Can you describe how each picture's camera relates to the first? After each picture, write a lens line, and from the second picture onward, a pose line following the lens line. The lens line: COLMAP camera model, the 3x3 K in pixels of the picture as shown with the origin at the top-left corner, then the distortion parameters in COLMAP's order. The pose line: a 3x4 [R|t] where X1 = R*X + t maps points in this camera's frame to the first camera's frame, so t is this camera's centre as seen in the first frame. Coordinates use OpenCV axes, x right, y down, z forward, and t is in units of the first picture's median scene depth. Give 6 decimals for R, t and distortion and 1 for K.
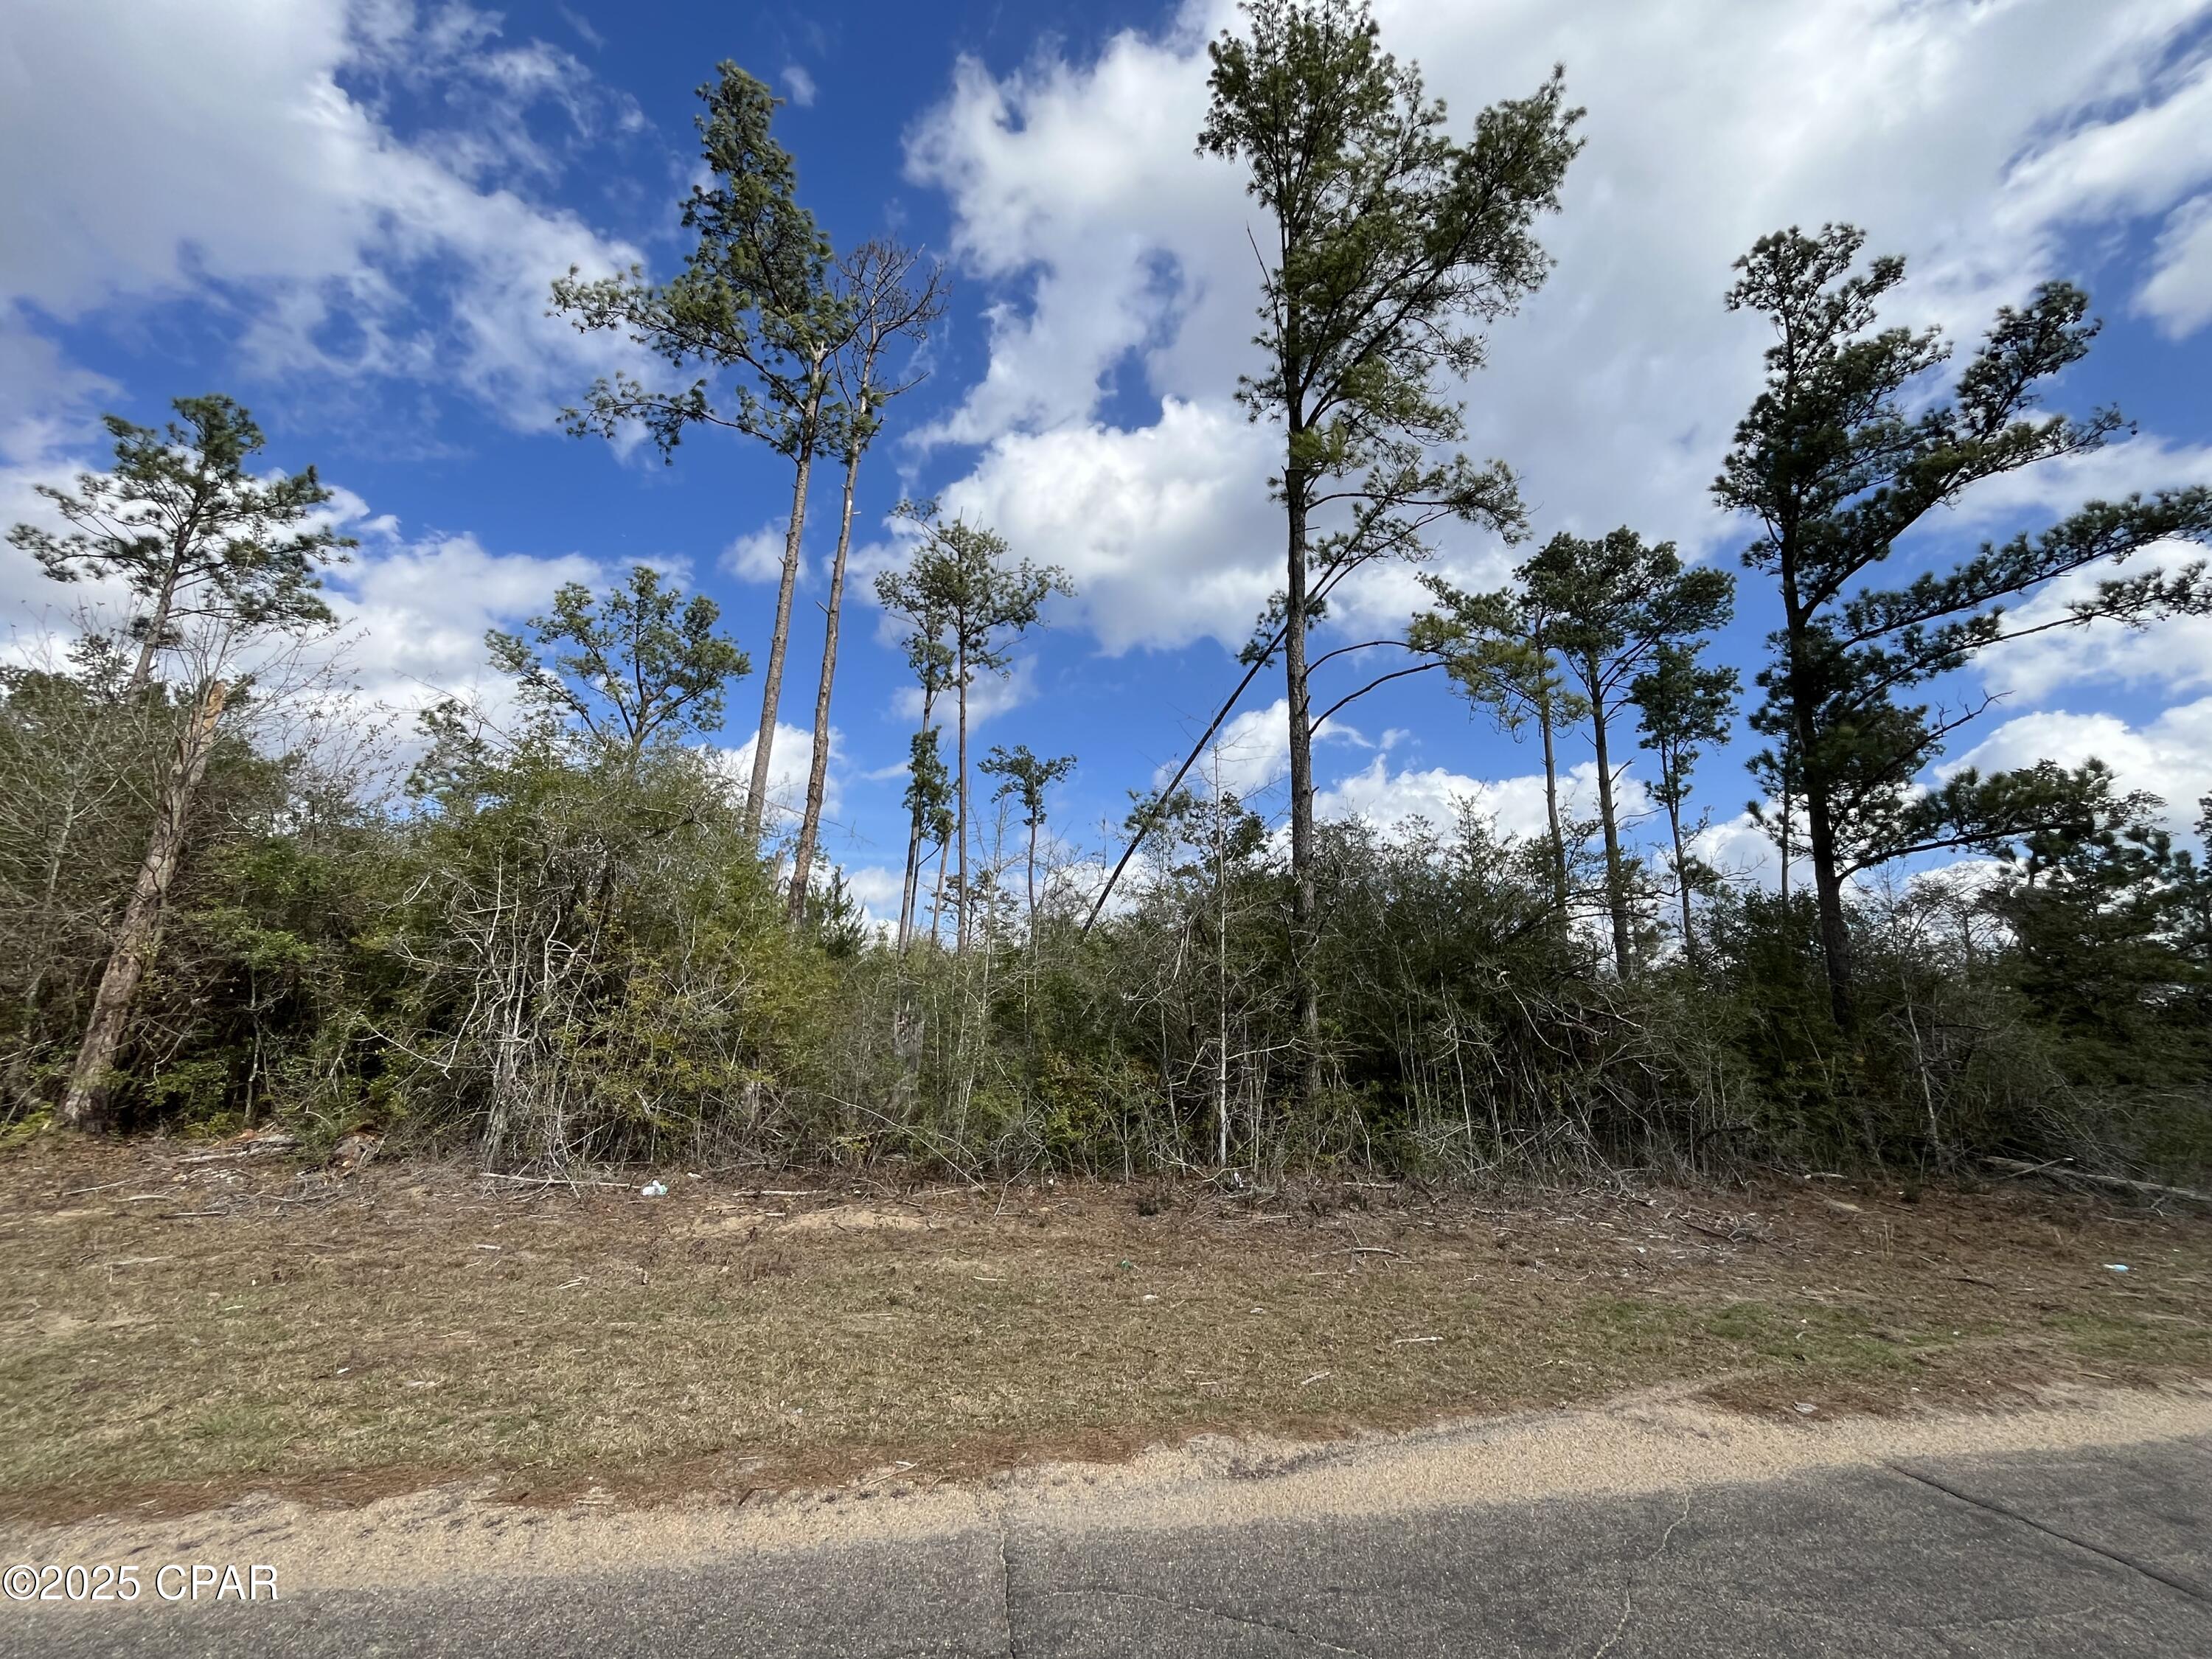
lens RADIAL K [[893.7, 0, 1096.1], [0, 893.7, 823.5], [0, 0, 1]] dist [-0.001285, 0.000253]
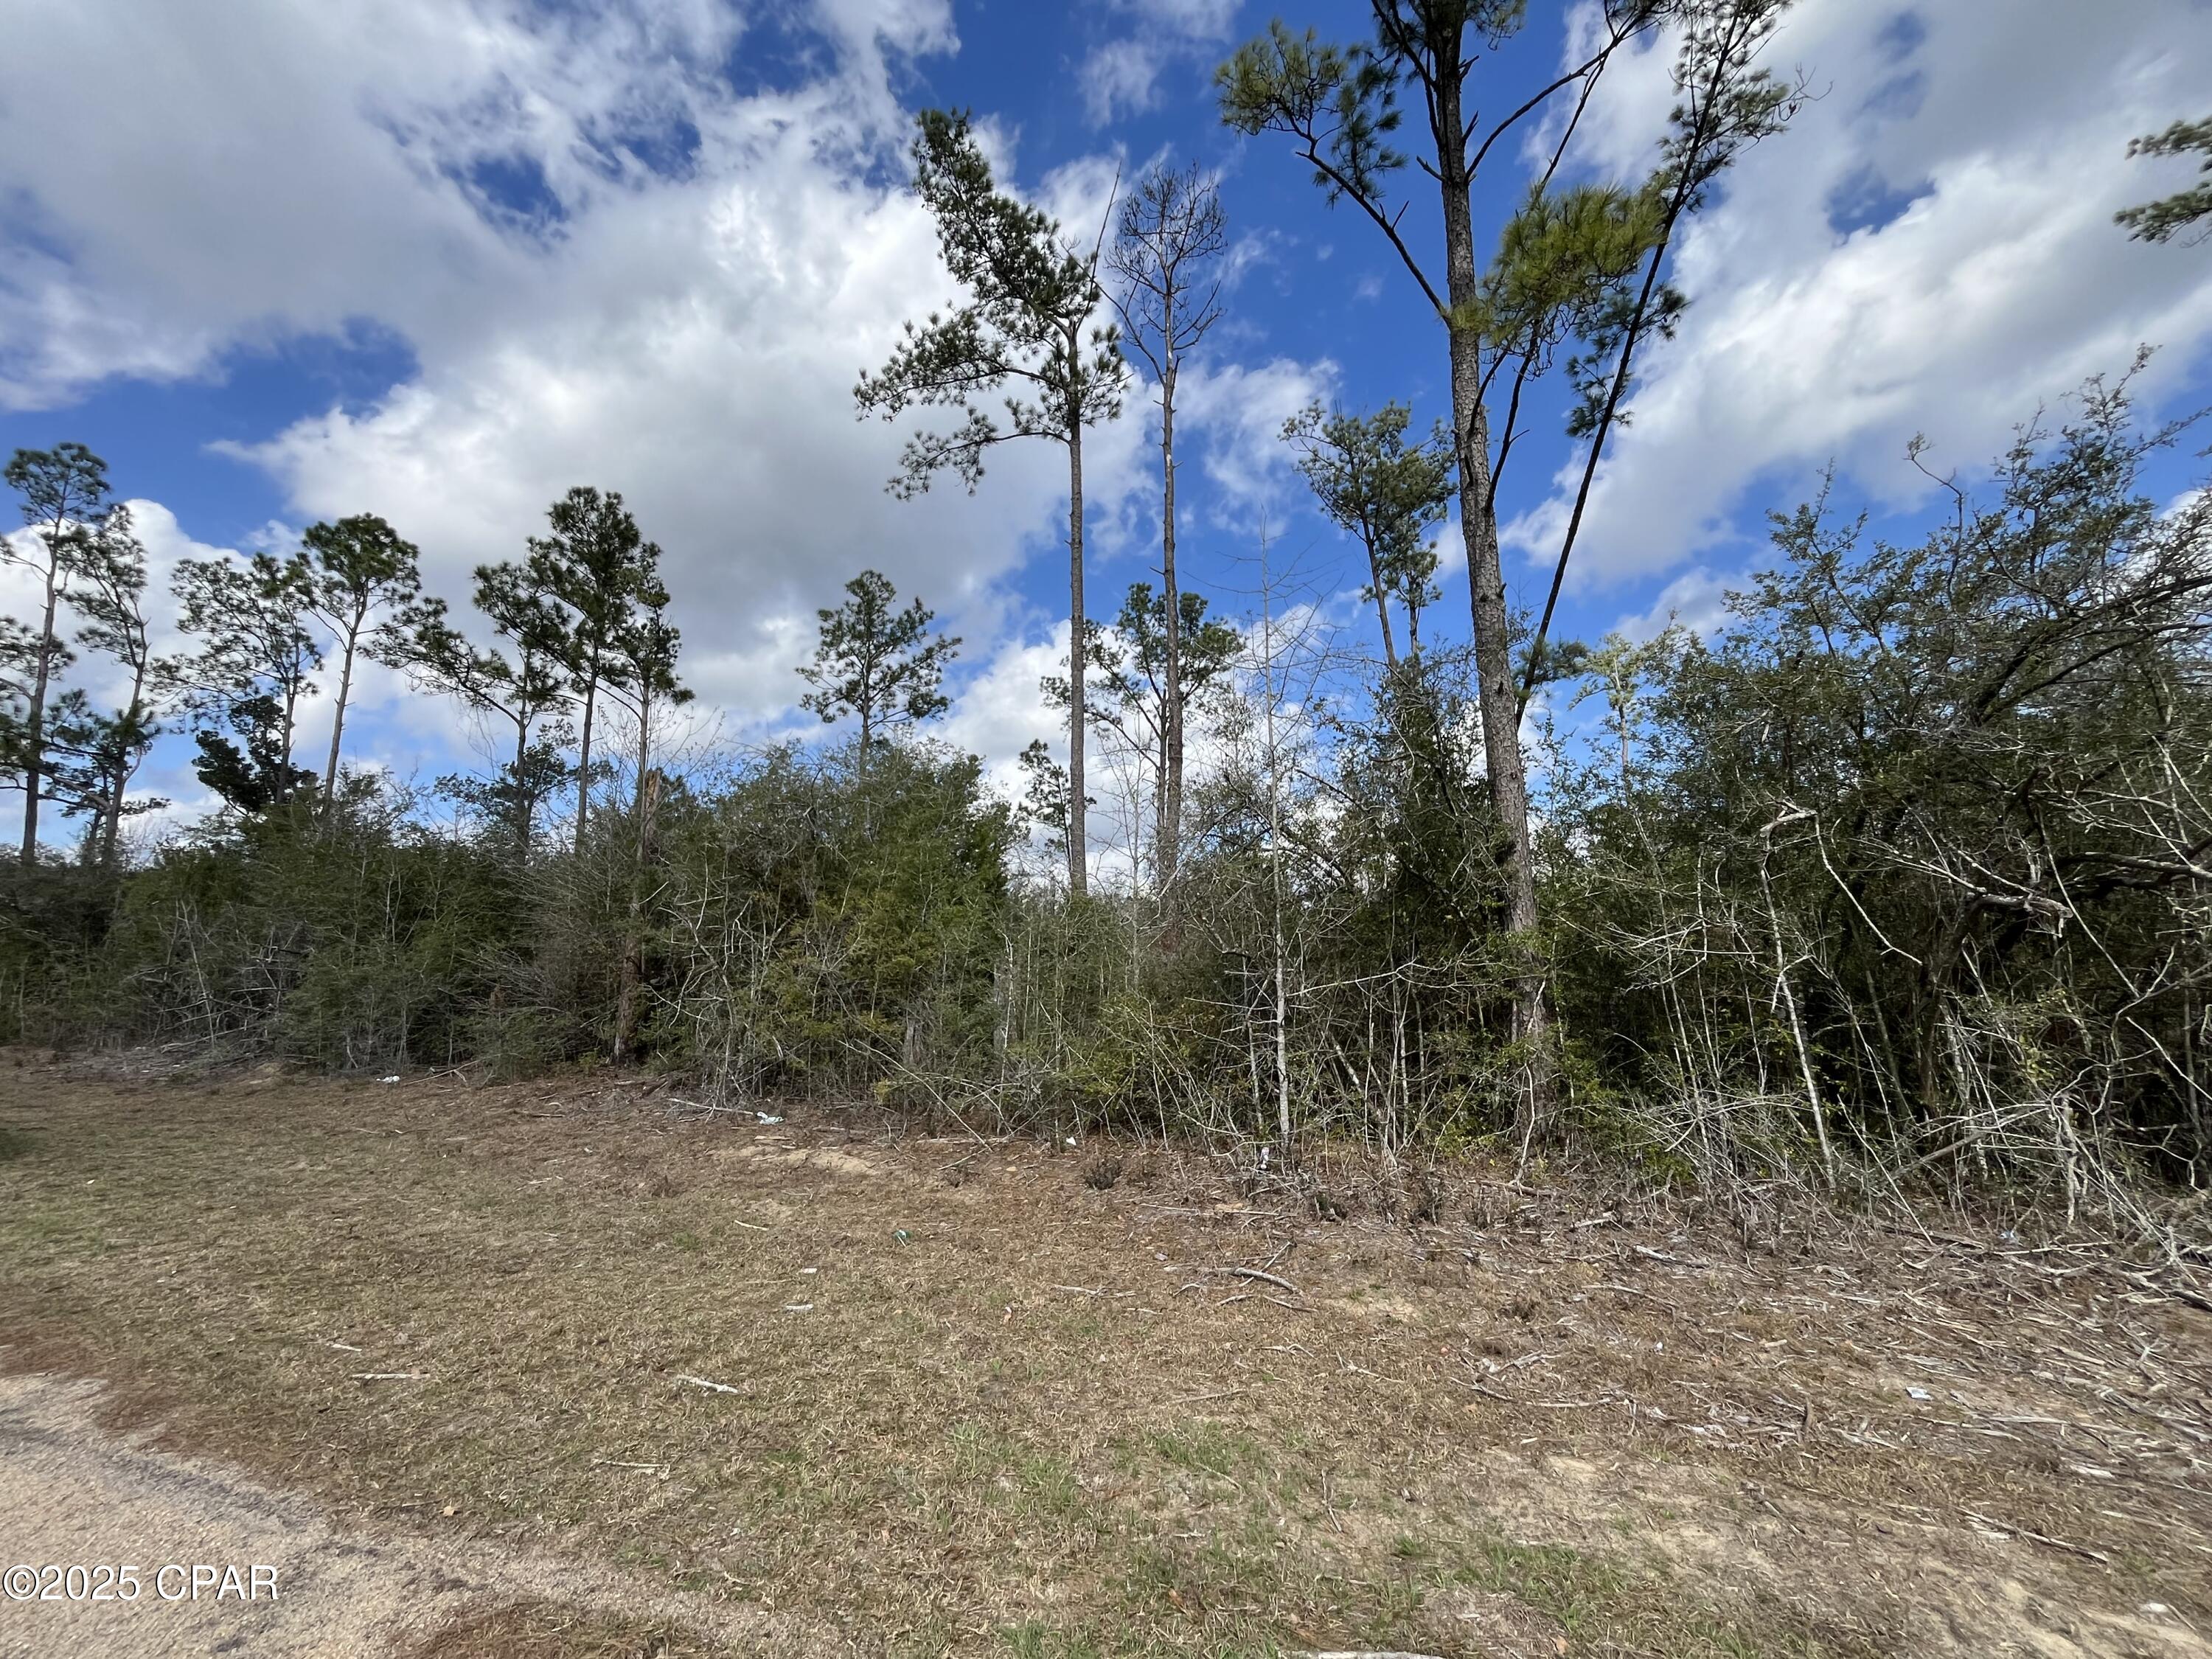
lens RADIAL K [[893.7, 0, 1096.1], [0, 893.7, 823.5], [0, 0, 1]] dist [-0.001285, 0.000253]
pose [[0.726332, -0.160546, -0.668331, 0.351942], [0.185101, 0.982105, -0.034755, 0.079795], [0.661951, -0.098465, 0.743052, 0.240007]]
